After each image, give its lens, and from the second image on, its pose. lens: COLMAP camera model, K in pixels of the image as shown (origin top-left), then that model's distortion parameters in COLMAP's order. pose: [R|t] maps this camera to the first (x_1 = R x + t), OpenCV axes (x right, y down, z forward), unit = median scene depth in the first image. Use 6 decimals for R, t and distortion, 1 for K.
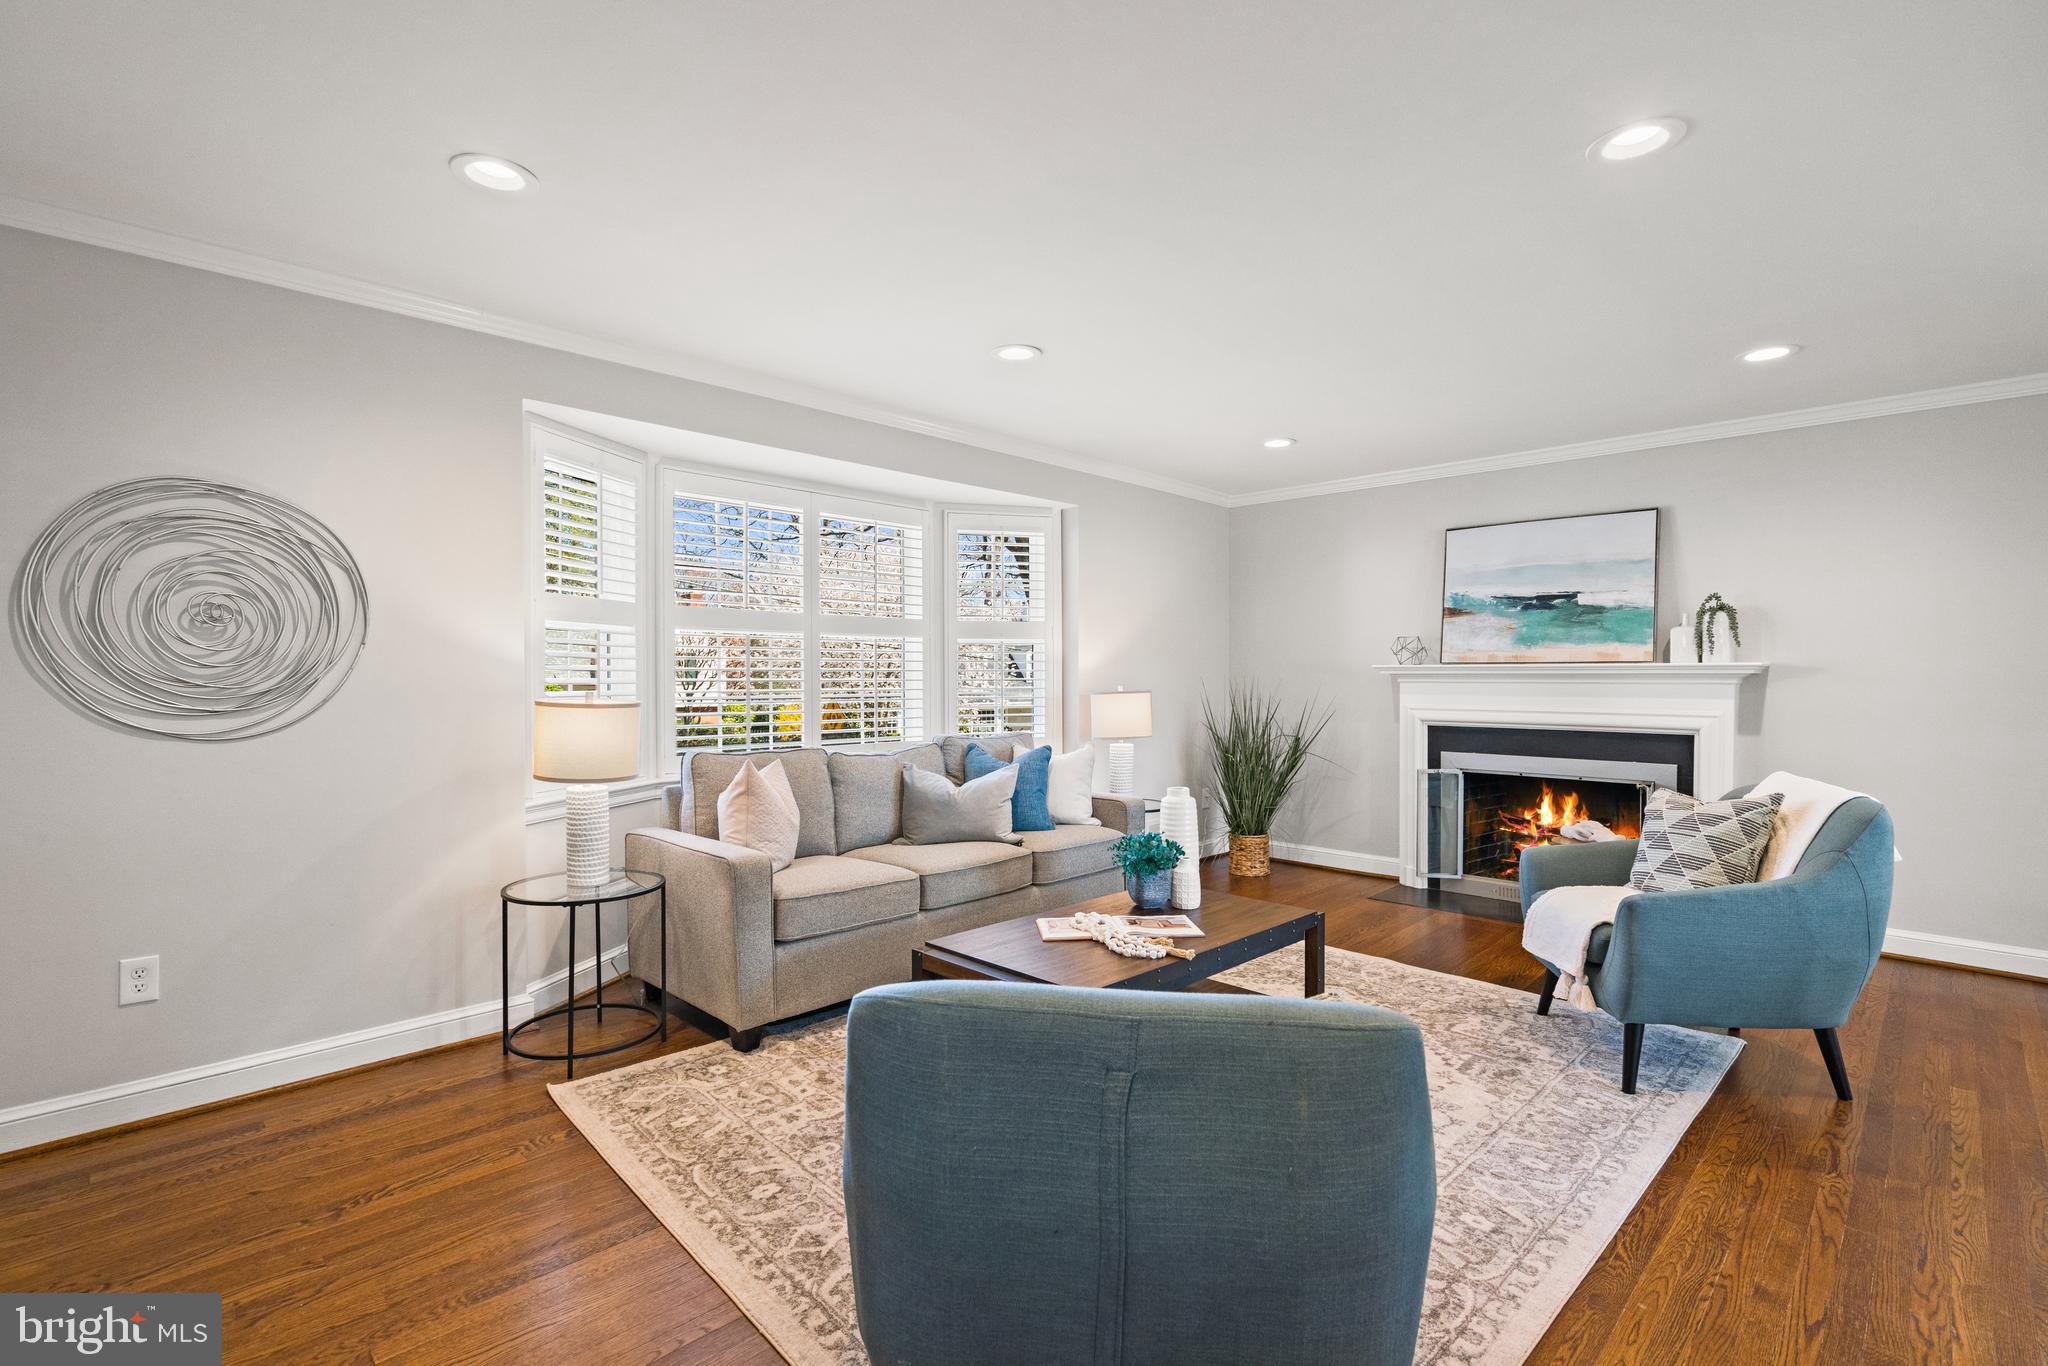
lens RADIAL K [[941.8, 0, 1004.3], [0, 941.8, 675.6], [0, 0, 1]] dist [-0.009690, 0.003805]
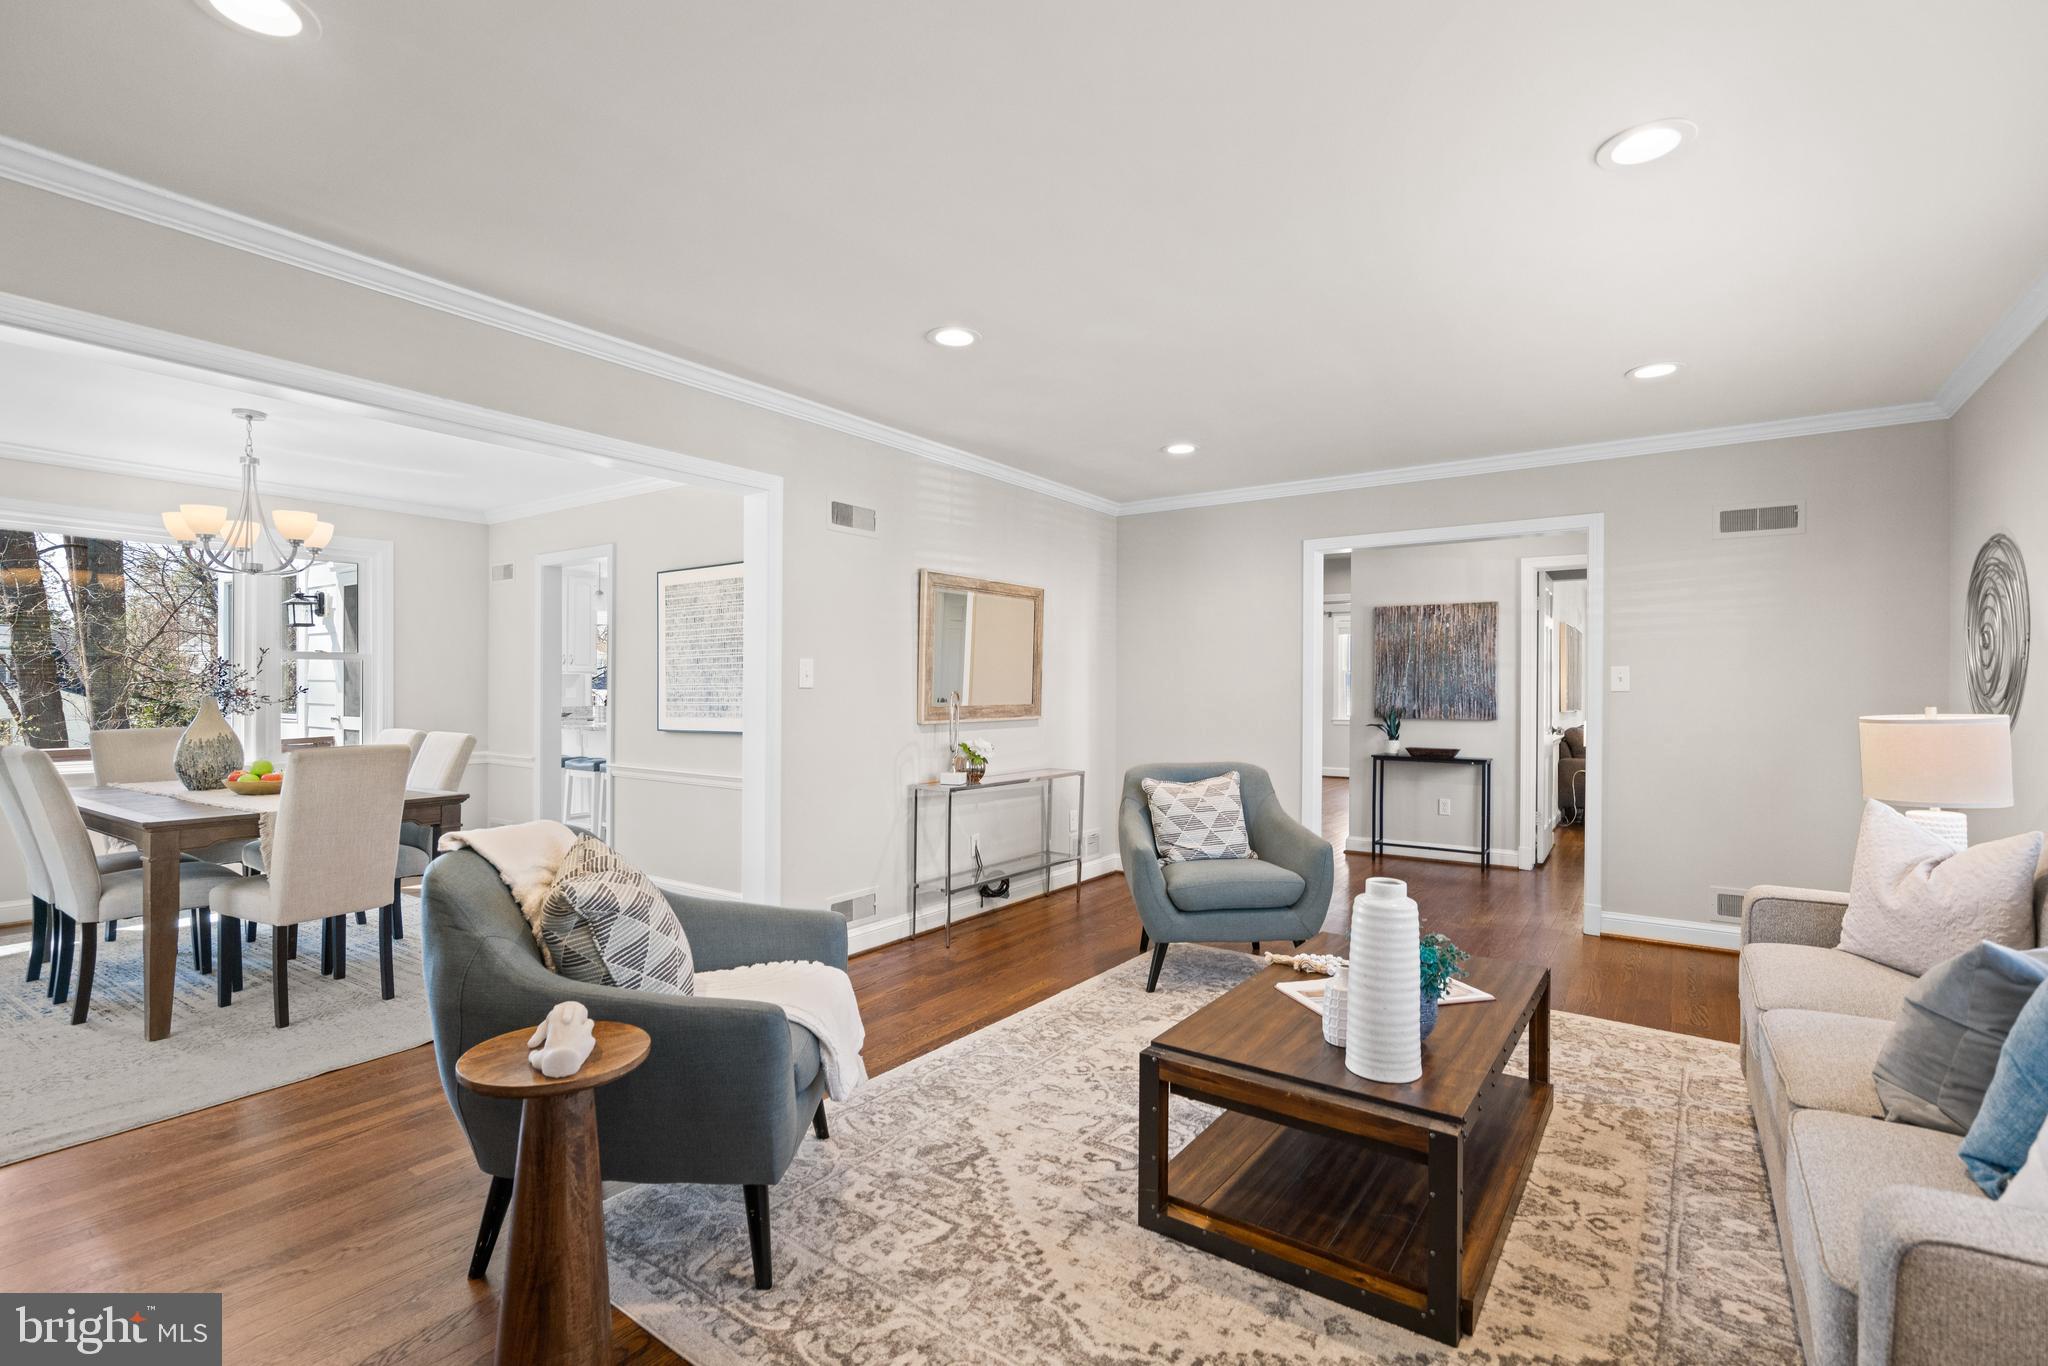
lens RADIAL K [[941.8, 0, 1020.4], [0, 941.8, 683.2], [0, 0, 1]] dist [-0.009690, 0.003805]
pose [[-0.981618, -0.000308, -0.190857, 0.371099], [0.000475, 0.999992, -0.004055, 0.001939], [0.190856, -0.004071, -0.981610, 1.106894]]
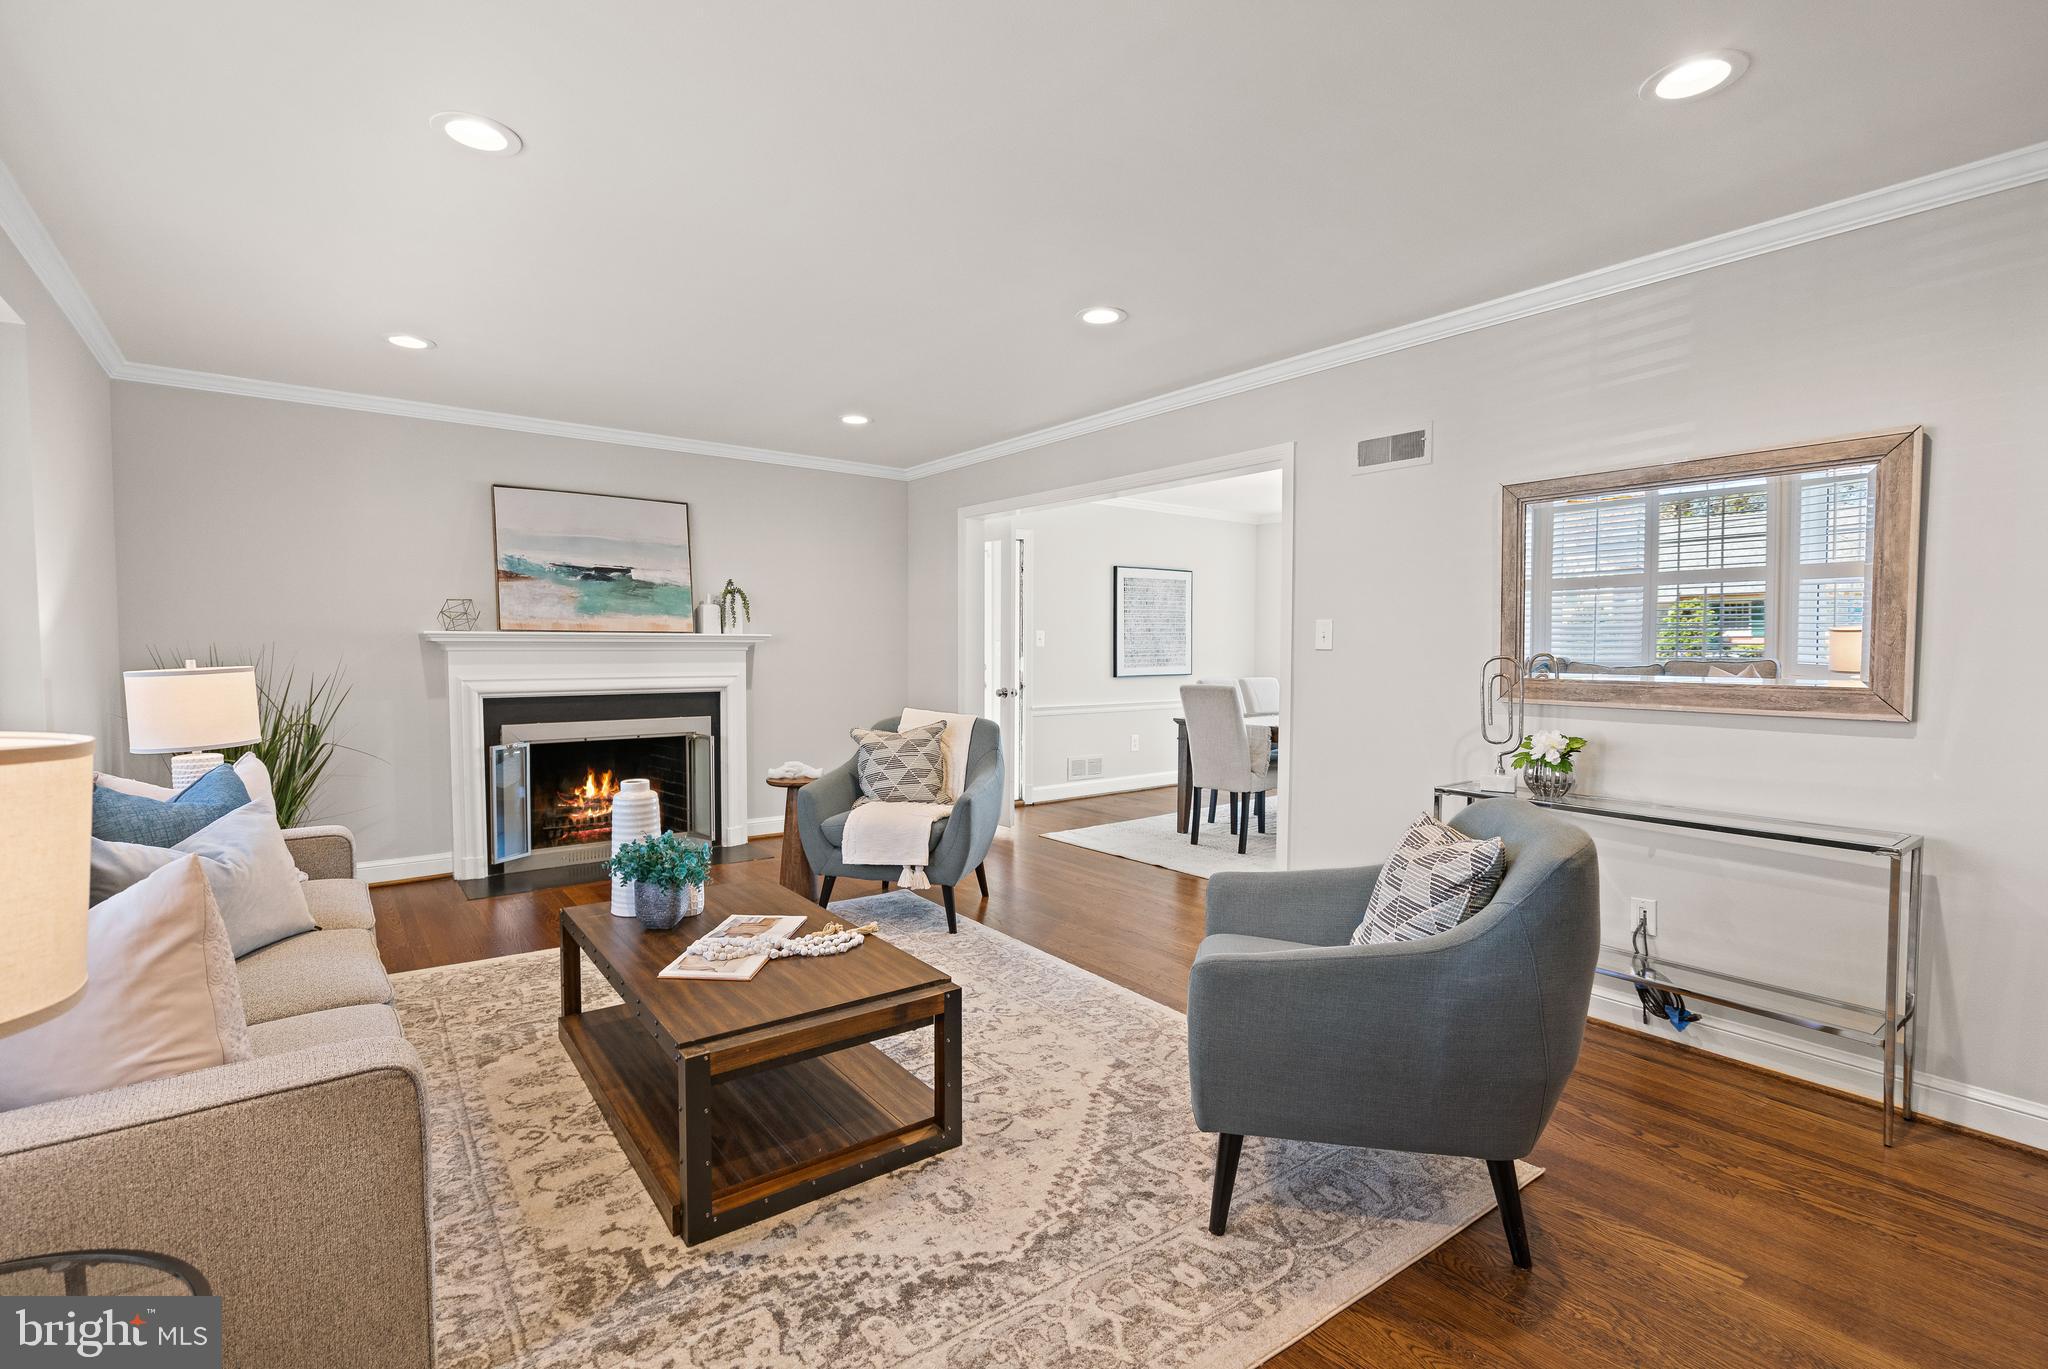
lens RADIAL K [[941.8, 0, 1022.1], [0, 941.8, 684.4], [0, 0, 1]] dist [-0.009690, 0.003805]
pose [[0.117125, -0.041725, 0.992240, -0.427901], [-0.002863, 0.999099, 0.042351, -0.000465], [-0.993113, -0.007801, 0.116900, 0.415680]]
